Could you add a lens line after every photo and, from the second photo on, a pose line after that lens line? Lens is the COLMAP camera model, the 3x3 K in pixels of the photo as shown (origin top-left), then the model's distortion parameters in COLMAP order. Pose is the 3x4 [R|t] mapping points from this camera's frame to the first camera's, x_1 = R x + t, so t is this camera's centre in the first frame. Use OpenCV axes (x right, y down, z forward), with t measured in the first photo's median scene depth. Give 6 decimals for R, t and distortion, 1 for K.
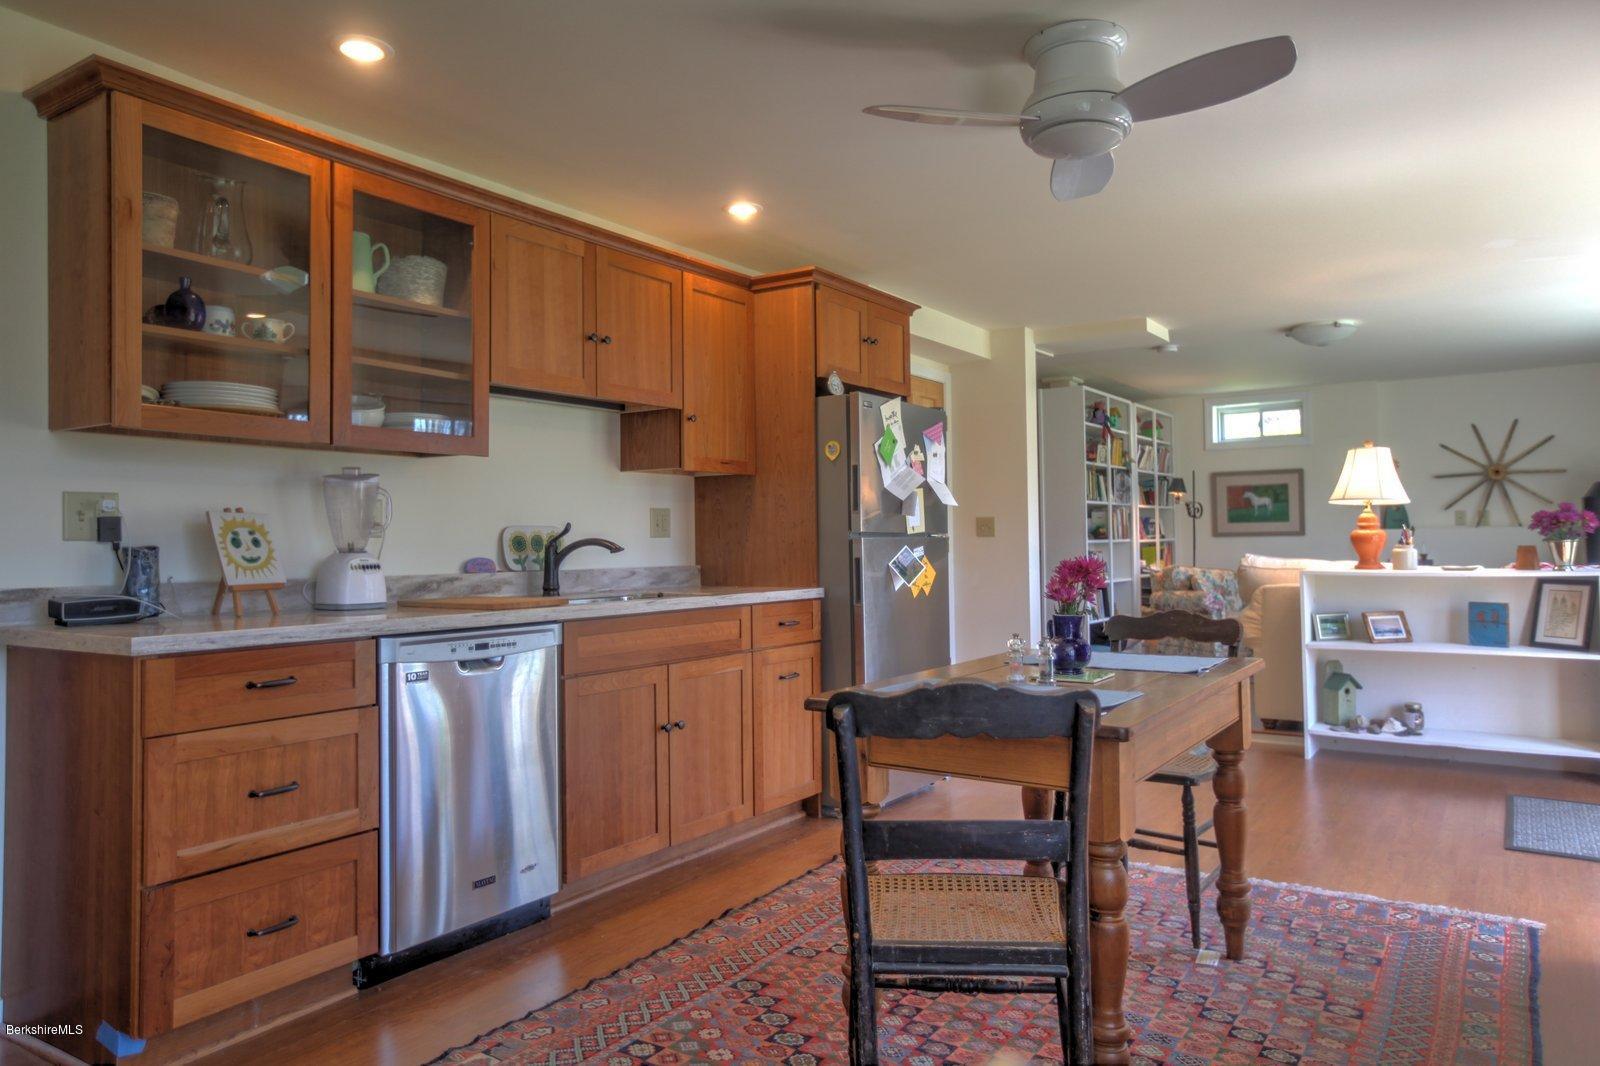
lens RADIAL K [[1094.8, 0, 800.0], [0, 1094.8, 533.0], [0, 0, 1]] dist [0.020620, 0.001105]
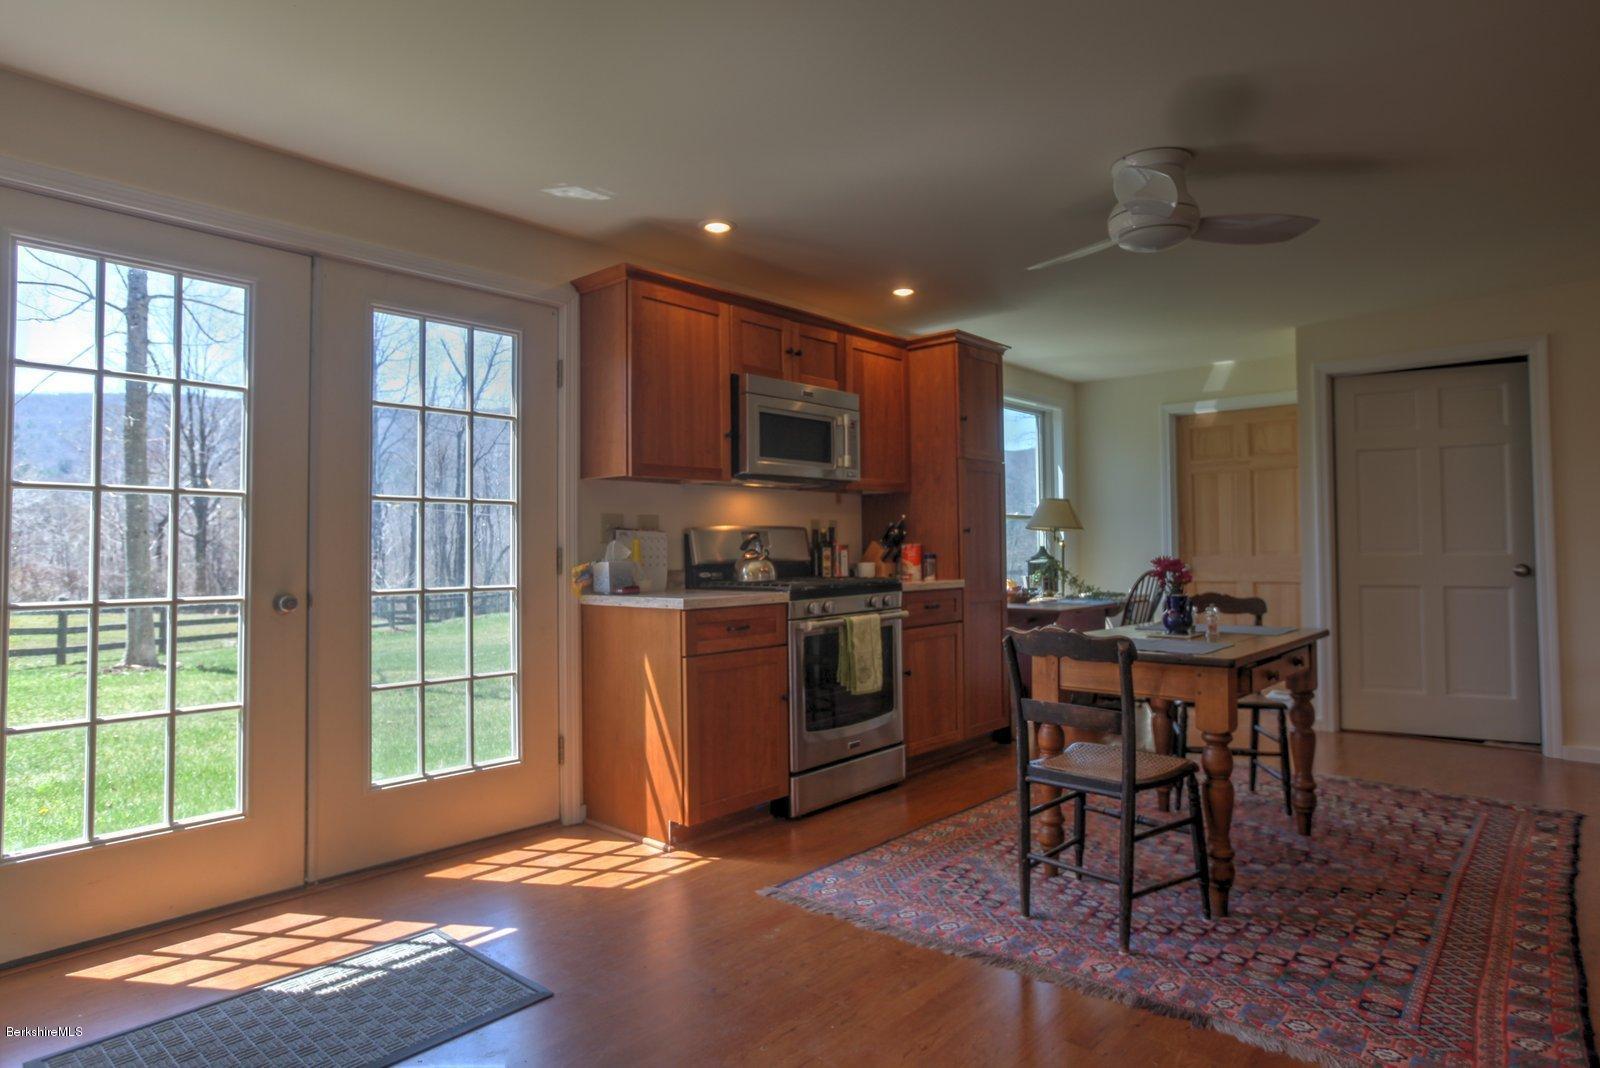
lens RADIAL K [[909.9, 0, 800.0], [0, 909.9, 534.0], [0, 0, 1]] dist [-0.009346, -0.000795]
pose [[-0.988870, 0.043559, 0.142260, 0.511519], [0.037824, 0.998369, -0.042774, 0.030022], [-0.143891, -0.036917, -0.988905, 2.062318]]
